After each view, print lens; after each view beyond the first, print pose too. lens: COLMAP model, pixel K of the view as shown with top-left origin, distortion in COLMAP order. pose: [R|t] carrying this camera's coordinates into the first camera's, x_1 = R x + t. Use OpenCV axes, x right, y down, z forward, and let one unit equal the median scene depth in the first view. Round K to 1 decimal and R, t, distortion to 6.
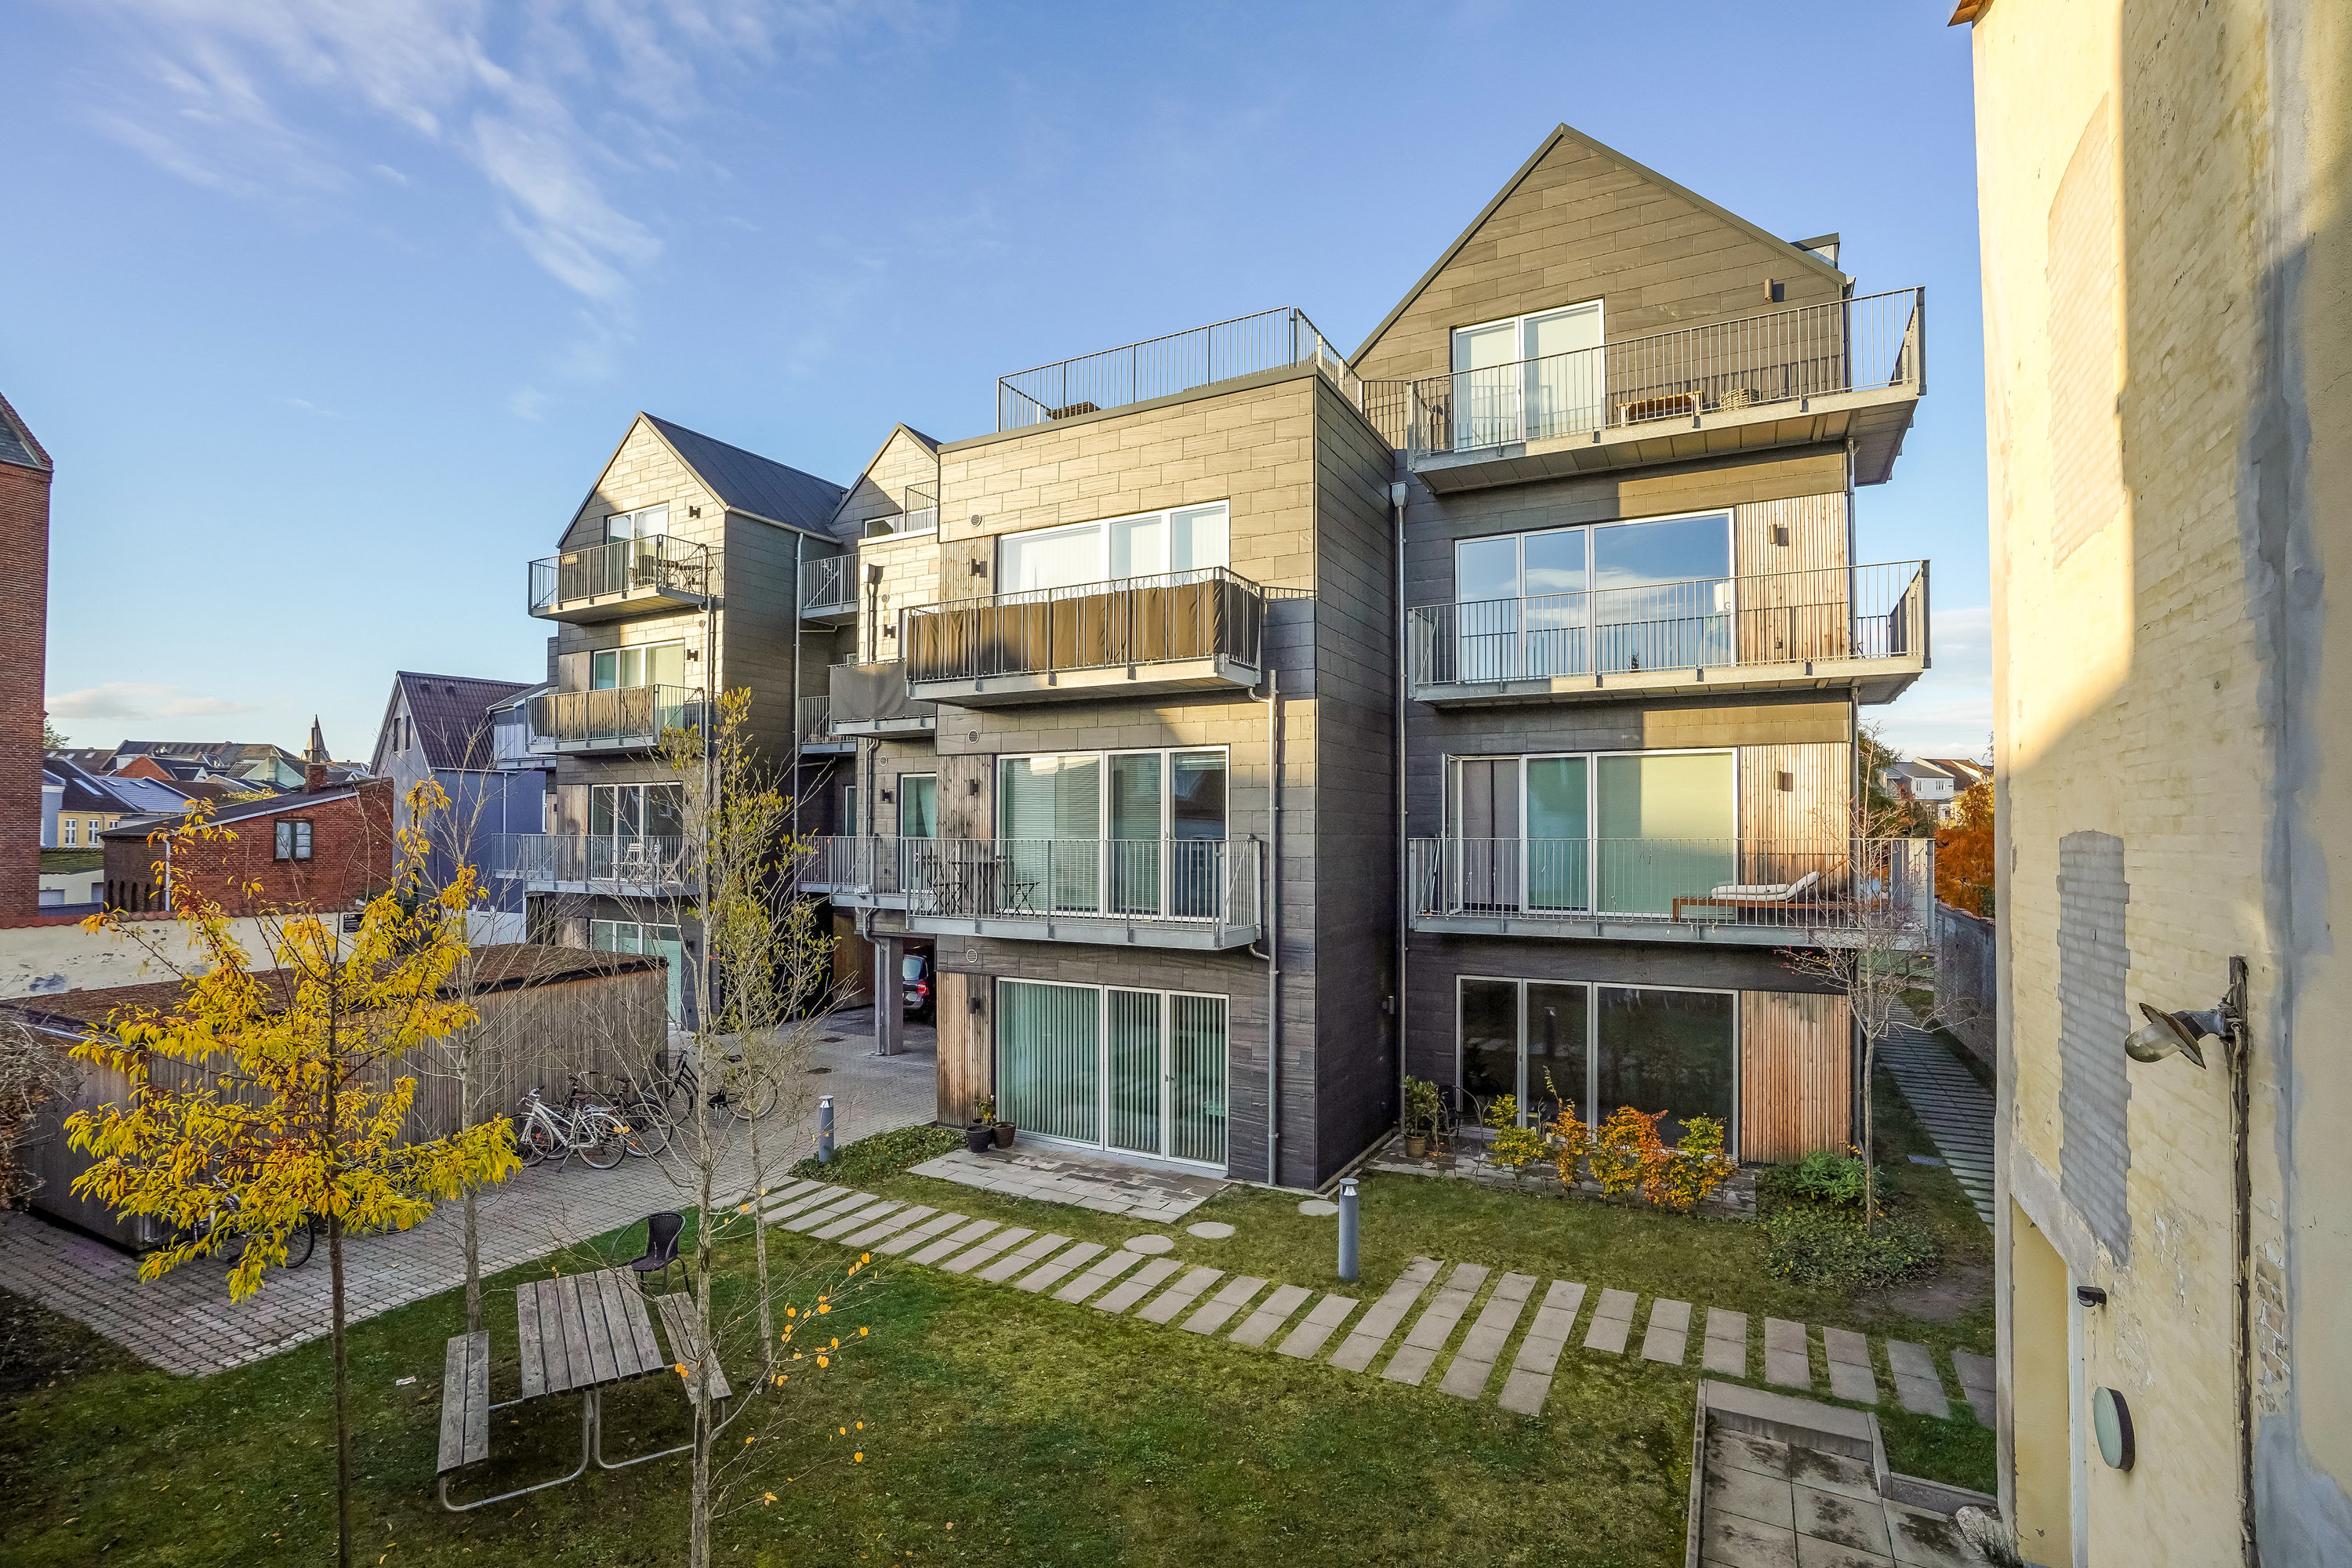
lens RADIAL K [[1086.9, 0, 1176.0], [0, 1086.9, 784.0], [0, 0, 1]] dist [-0.049929, 0.020780]
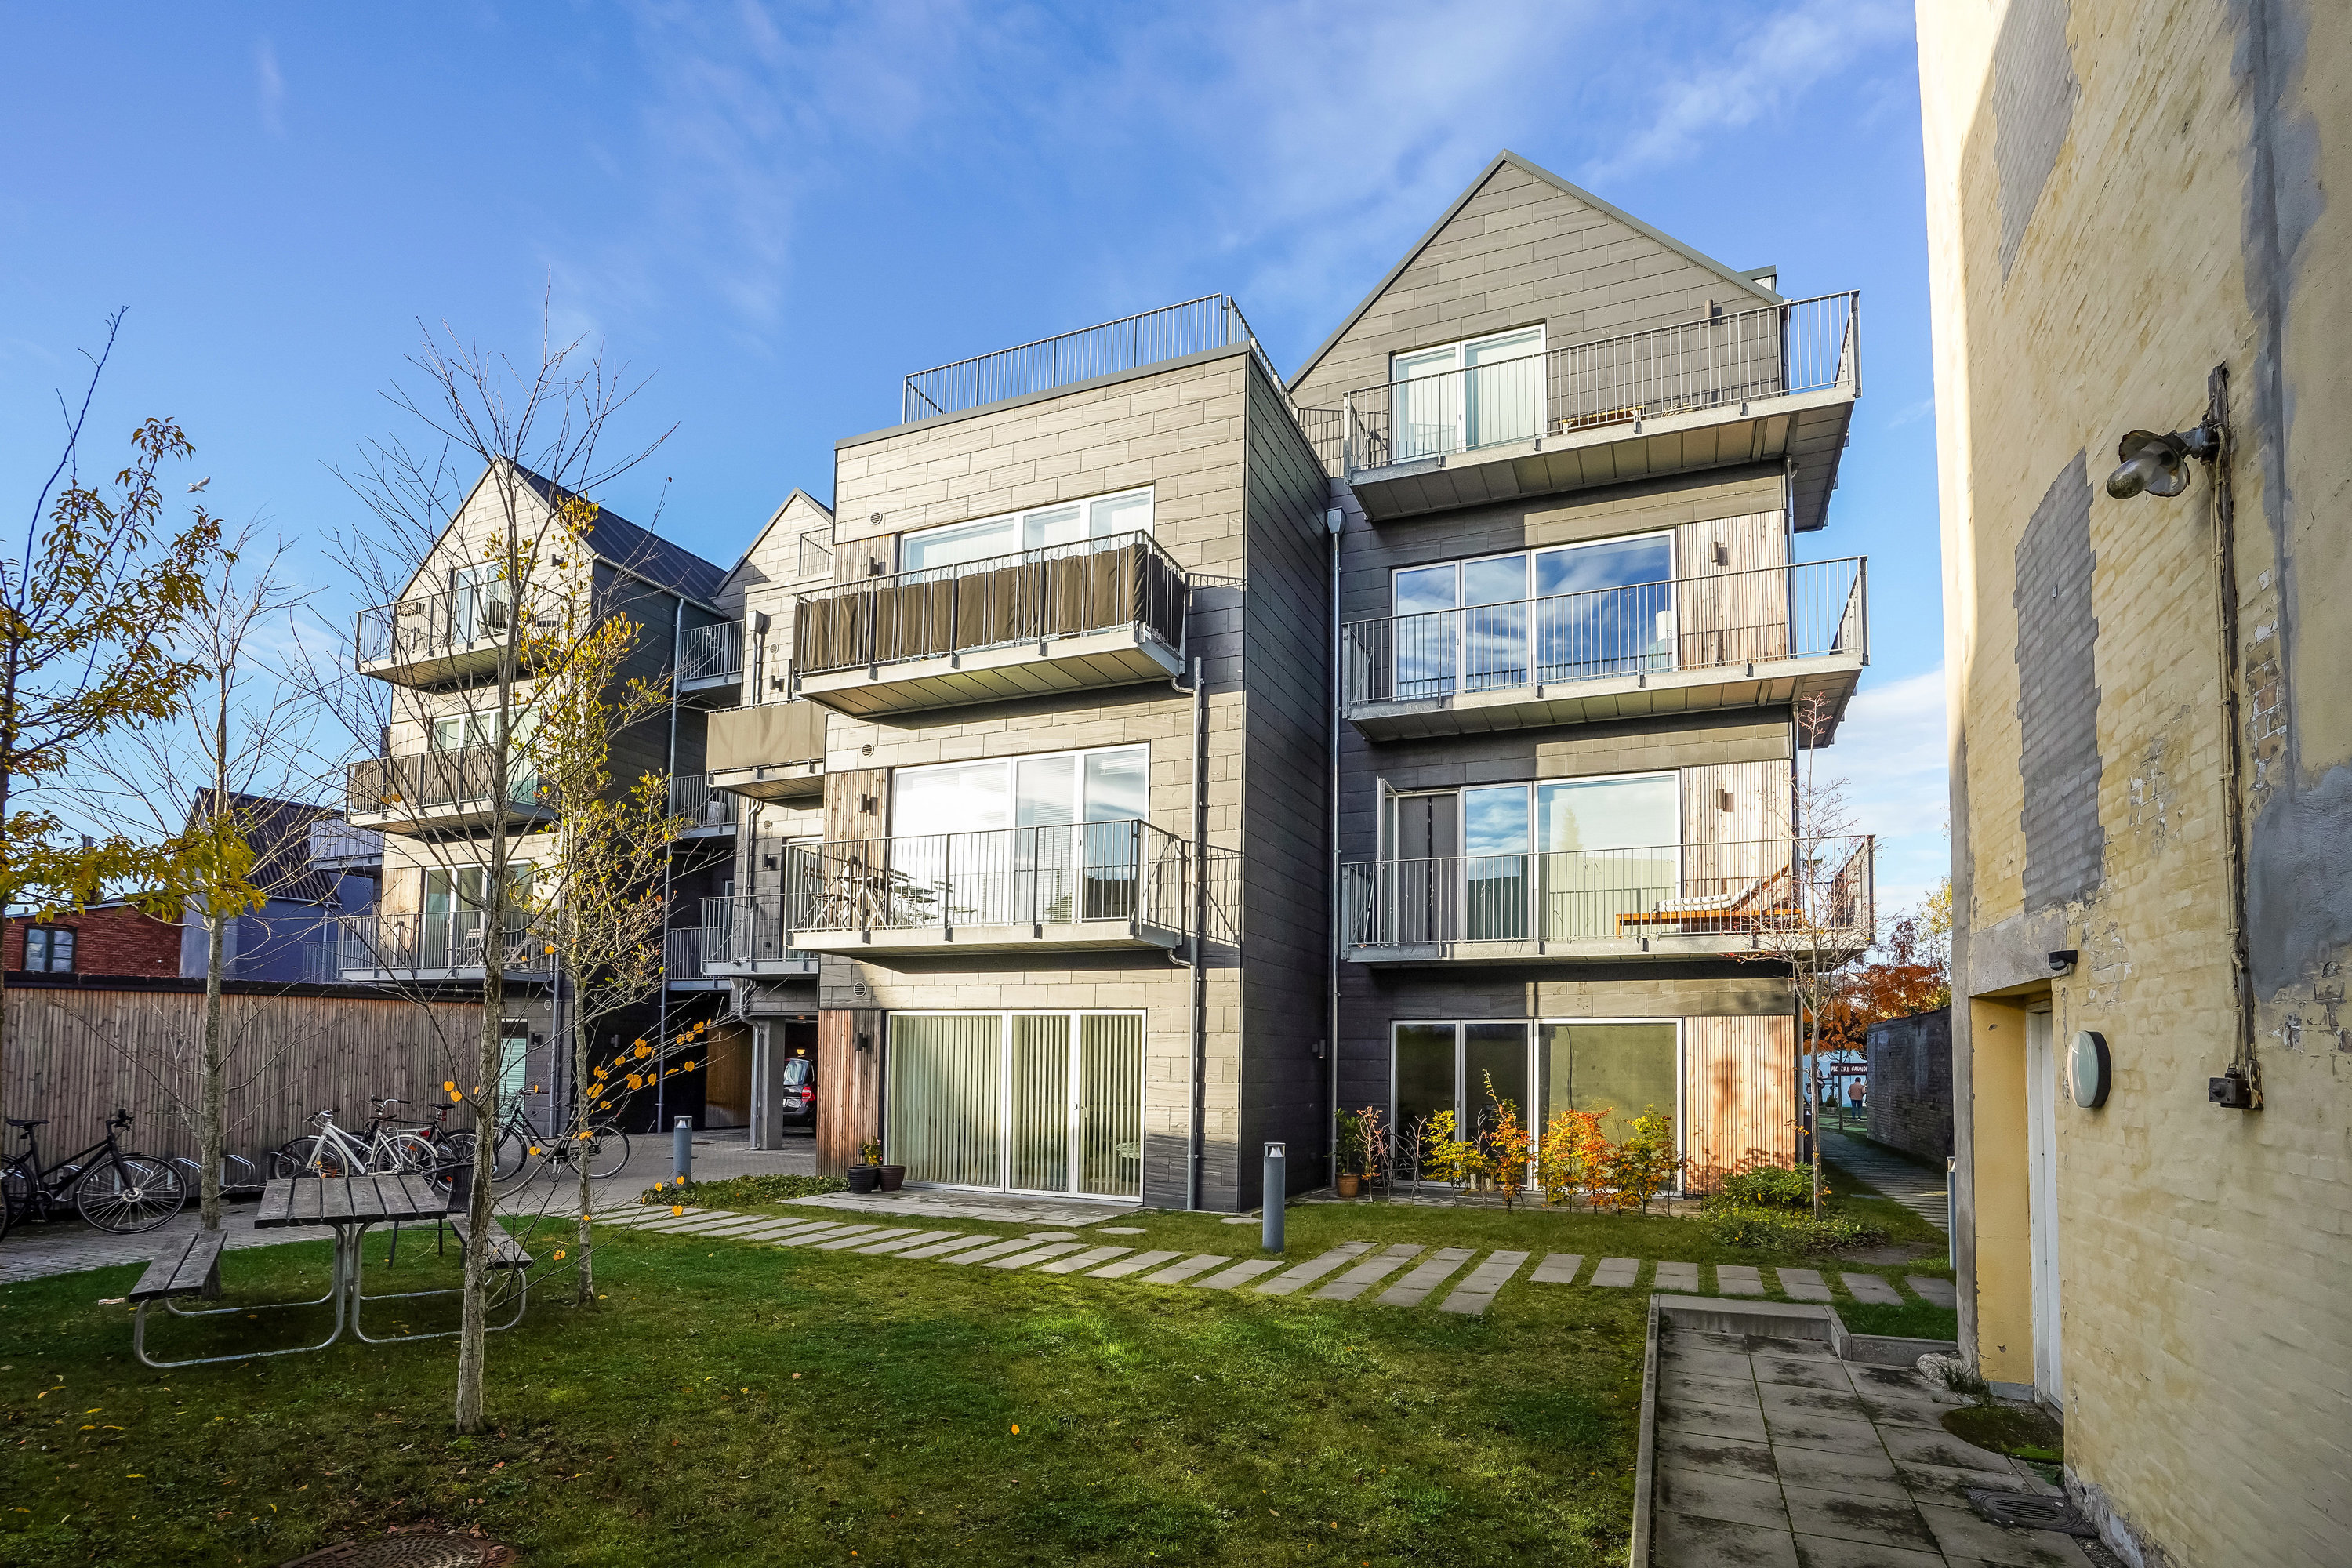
lens RADIAL K [[1148.9, 0, 1223.1], [0, 1148.9, 984.3], [0, 0, 1]] dist [-0.049811, 0.019836]
pose [[0.994145, 0.014020, 0.107144, 0.009367], [-0.011342, 0.999609, -0.025563, 0.190638], [-0.107460, 0.024198, 0.993915, 0.033789]]
